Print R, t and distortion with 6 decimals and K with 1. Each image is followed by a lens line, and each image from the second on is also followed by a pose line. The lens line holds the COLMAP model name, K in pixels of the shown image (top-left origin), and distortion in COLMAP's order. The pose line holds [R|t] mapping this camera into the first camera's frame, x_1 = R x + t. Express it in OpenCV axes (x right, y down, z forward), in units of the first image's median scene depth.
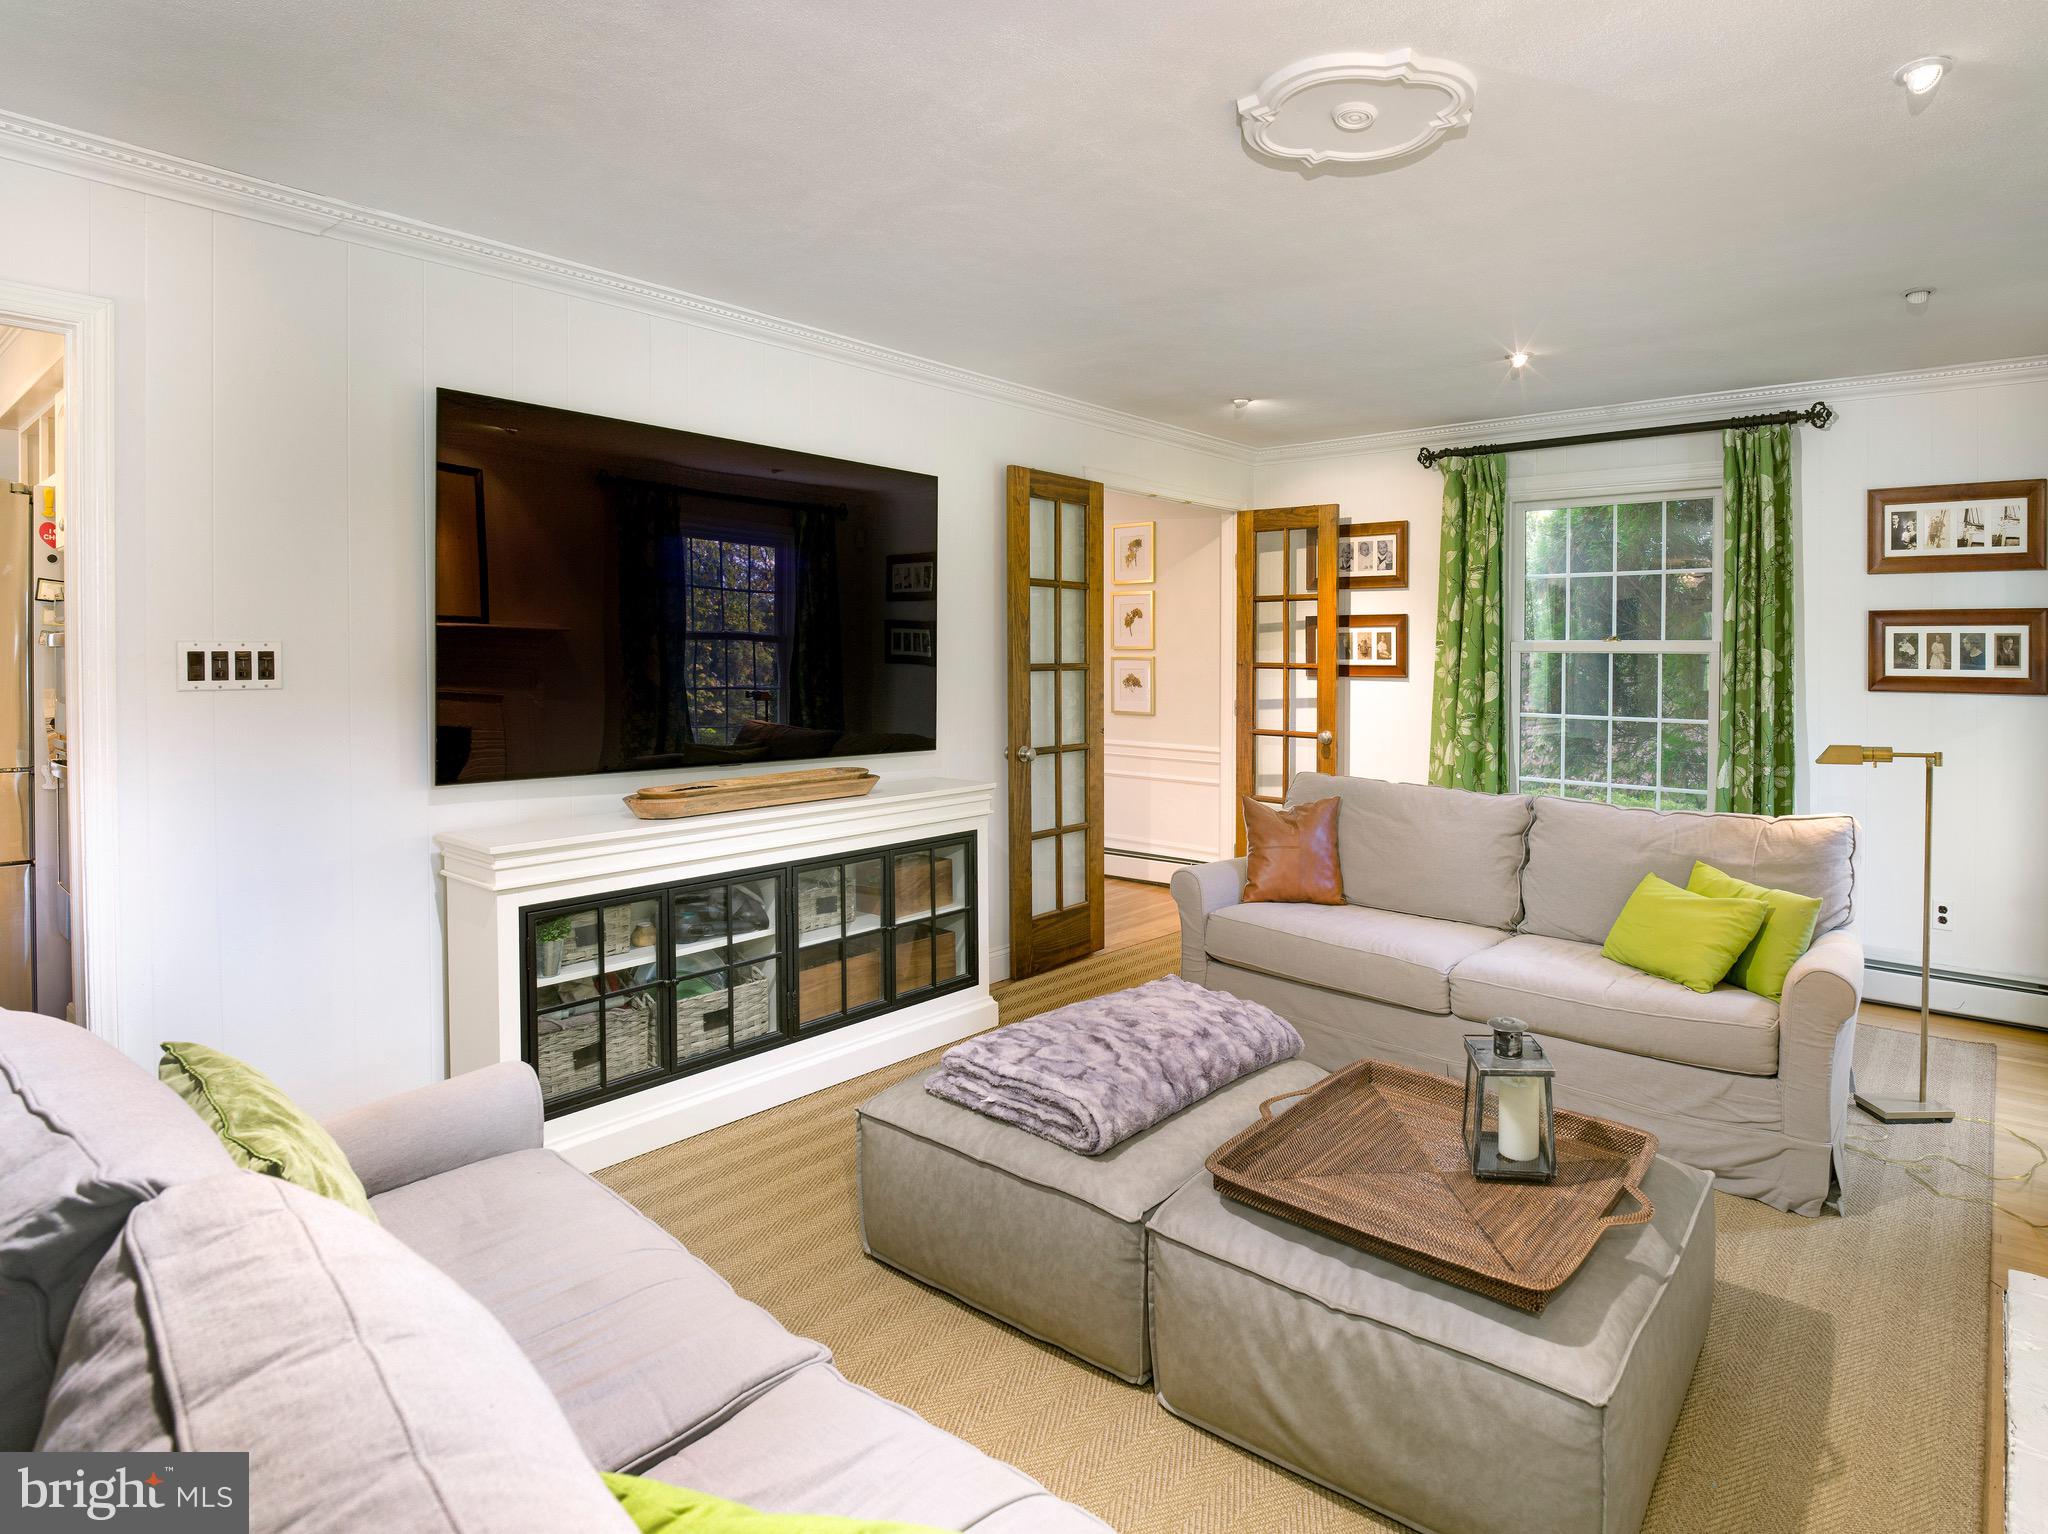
lens RADIAL K [[1114.4, 0, 993.9], [0, 1114.4, 779.9], [0, 0, 1]] dist [-0.004567, -0.001098]
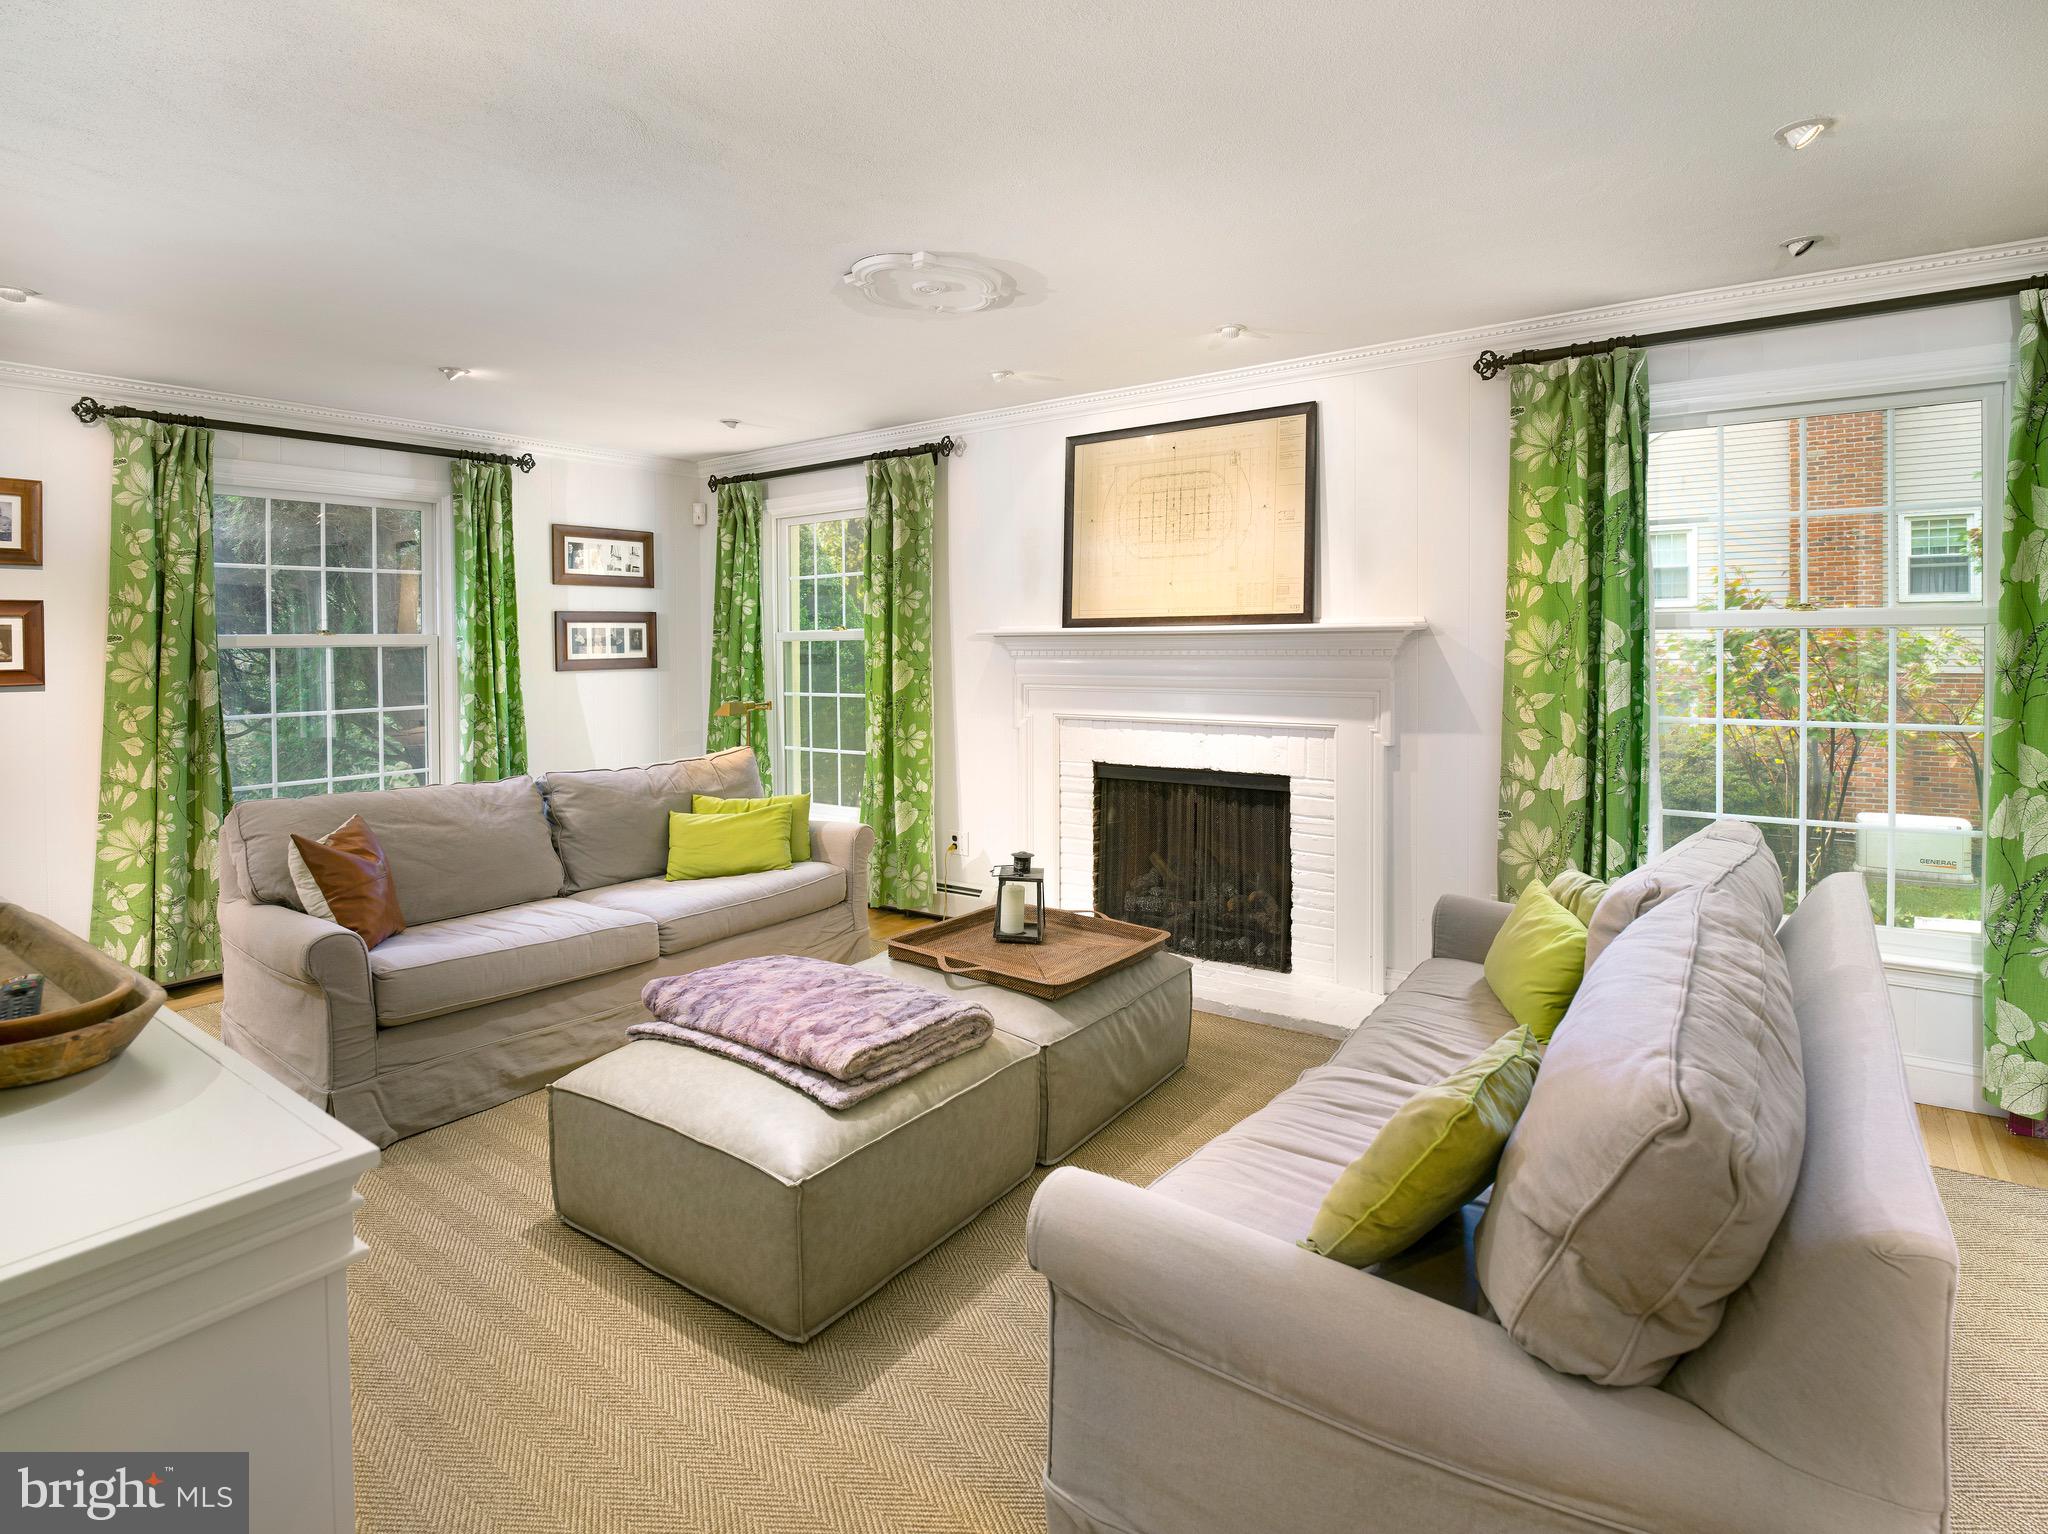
lens RADIAL K [[1093.9, 0, 1025.7], [0, 1093.9, 755.4], [0, 0, 1]] dist [-0.029787, -0.000396]
pose [[-0.103271, -0.113861, 0.988115, -0.592663], [0.123990, 0.984204, 0.126369, -0.072357], [-0.986895, 0.135567, -0.087522, 0.544746]]
